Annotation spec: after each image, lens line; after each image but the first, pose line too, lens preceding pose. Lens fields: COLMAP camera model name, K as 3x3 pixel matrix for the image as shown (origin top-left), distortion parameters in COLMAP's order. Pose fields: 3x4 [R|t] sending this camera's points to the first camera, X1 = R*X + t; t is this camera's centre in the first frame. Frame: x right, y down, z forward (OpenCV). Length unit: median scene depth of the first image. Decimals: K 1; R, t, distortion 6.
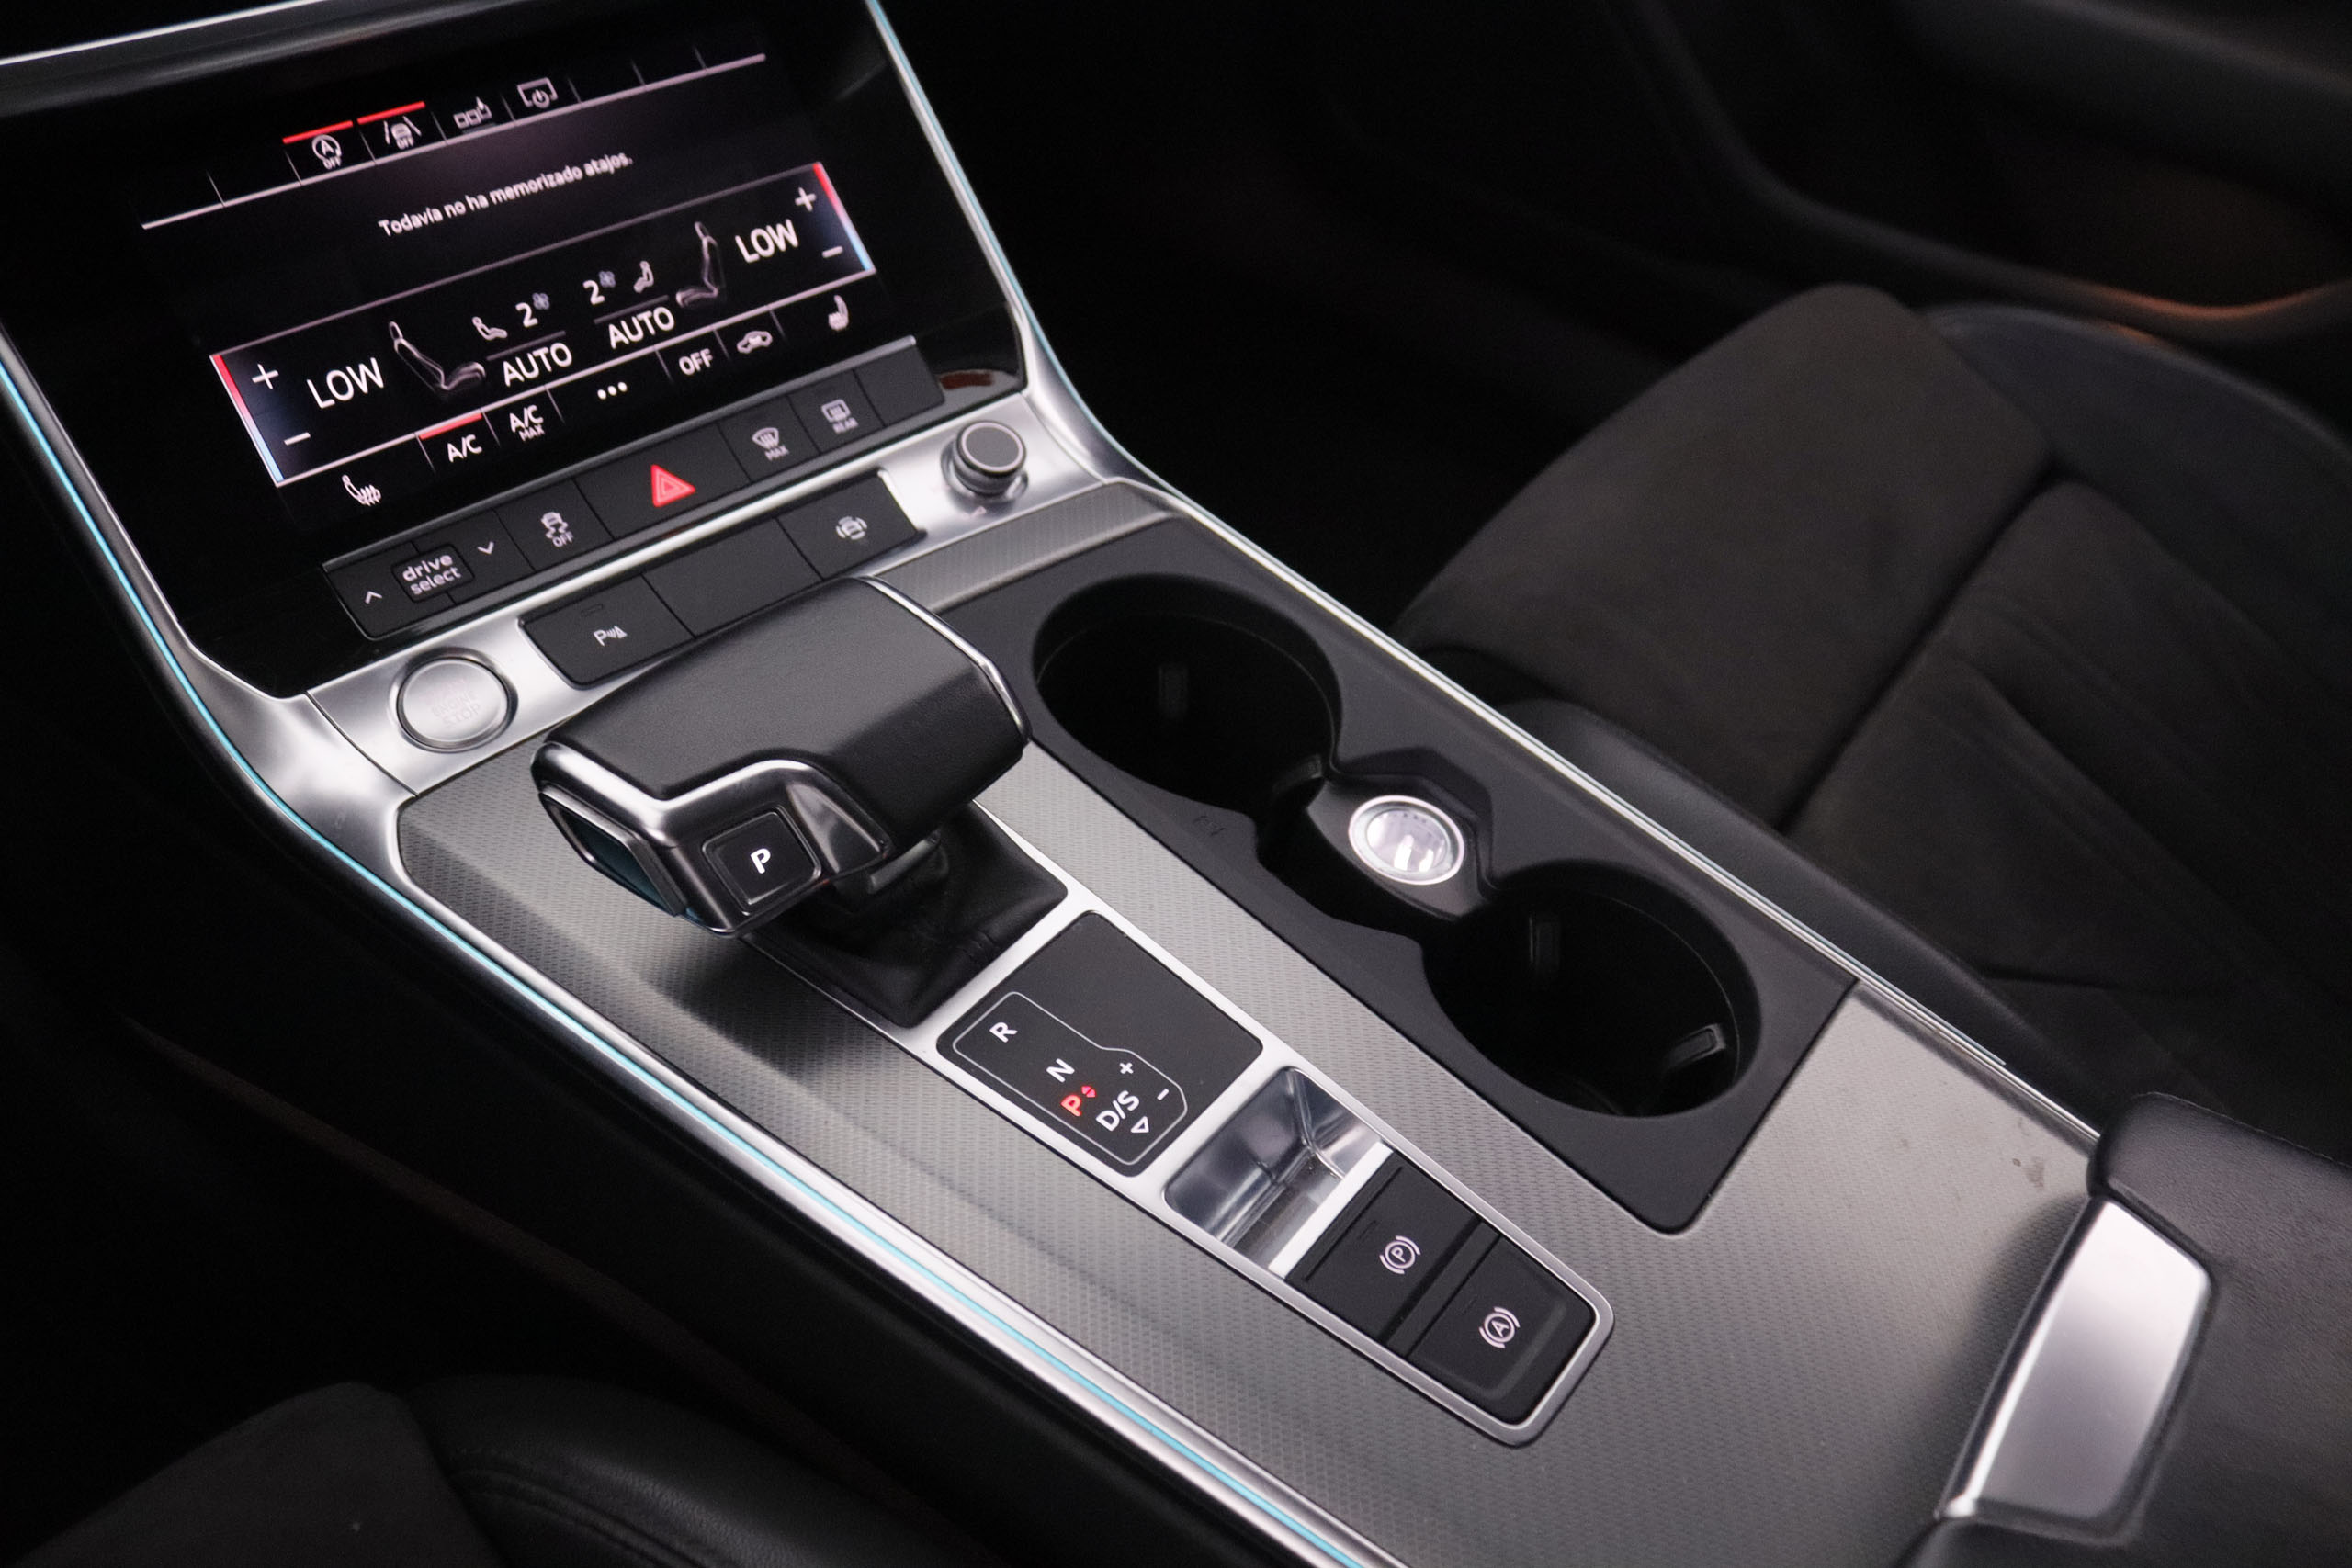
lens RADIAL K [[1923.7, 0, 1230.7], [0, 1923.7, 754.3], [0, 0, 1]] dist [-0.162770, 0.100415]
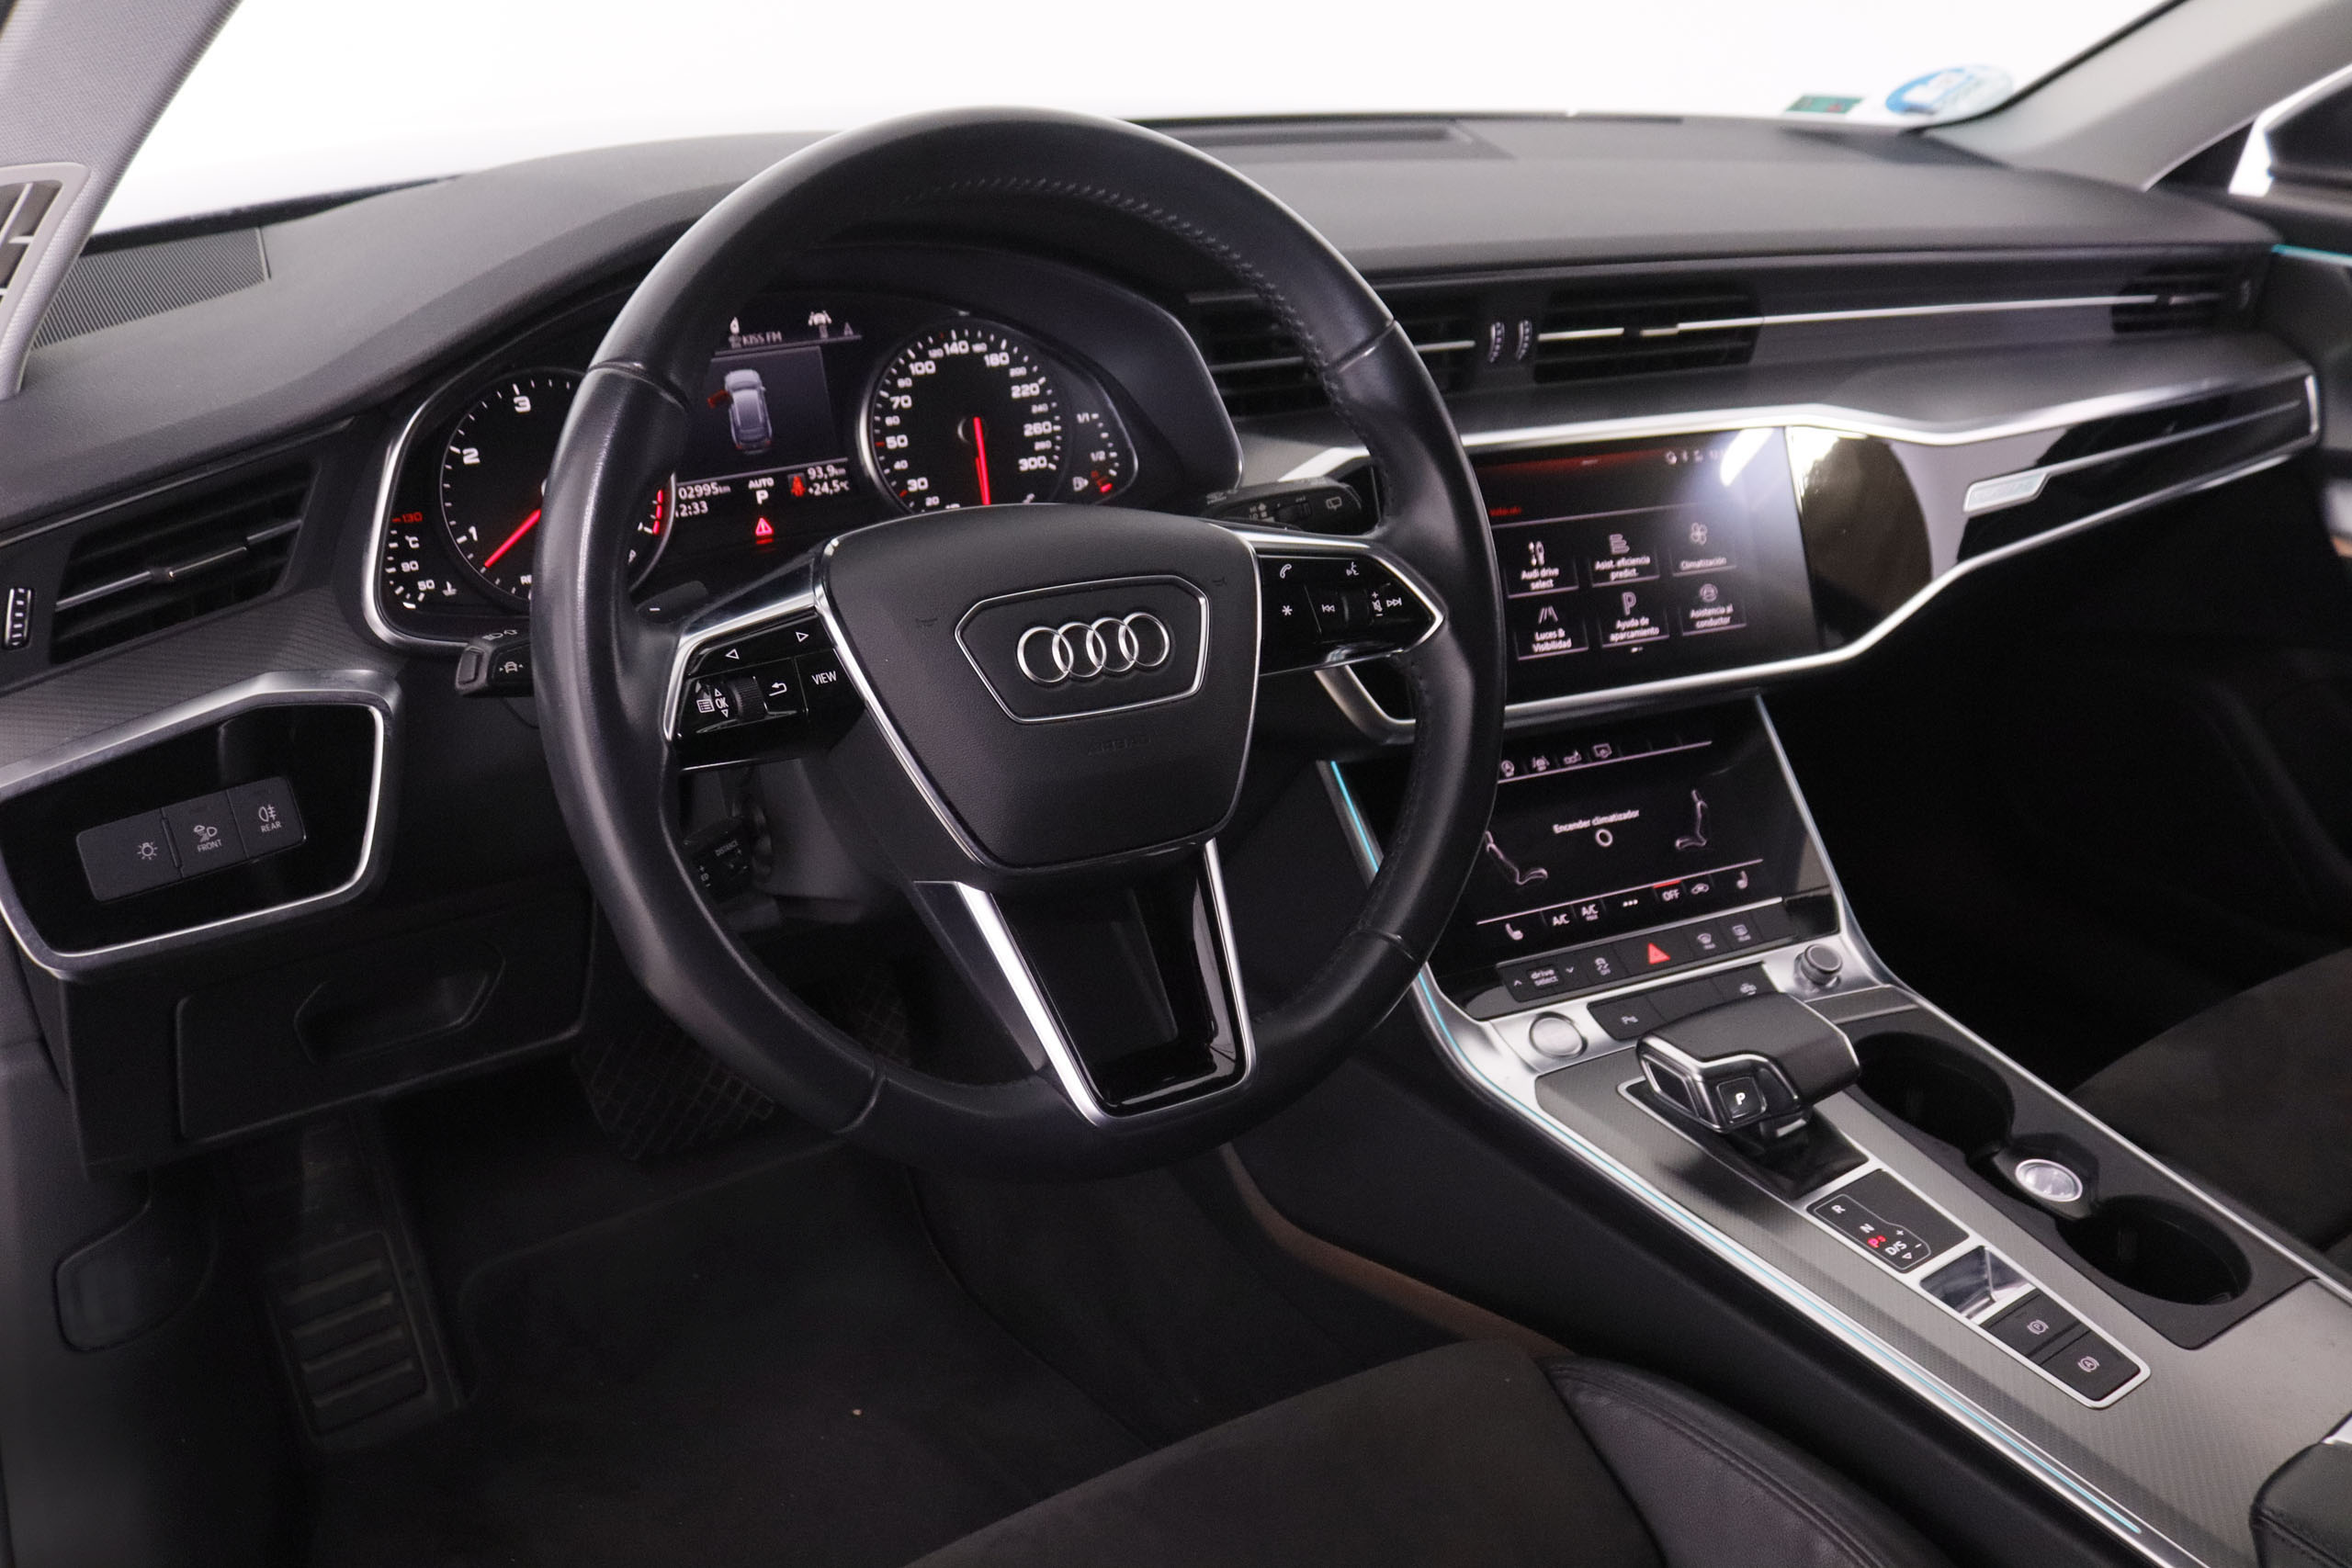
lens RADIAL K [[1923.7, 0, 1168.2], [0, 1923.7, 808.5], [0, 0, 1]] dist [-0.162770, 0.100415]
pose [[0.933879, 0.069464, -0.350778, -0.096552], [-0.176001, 0.943196, -0.281789, 0.361279], [0.311278, 0.324894, 0.893056, -0.954015]]
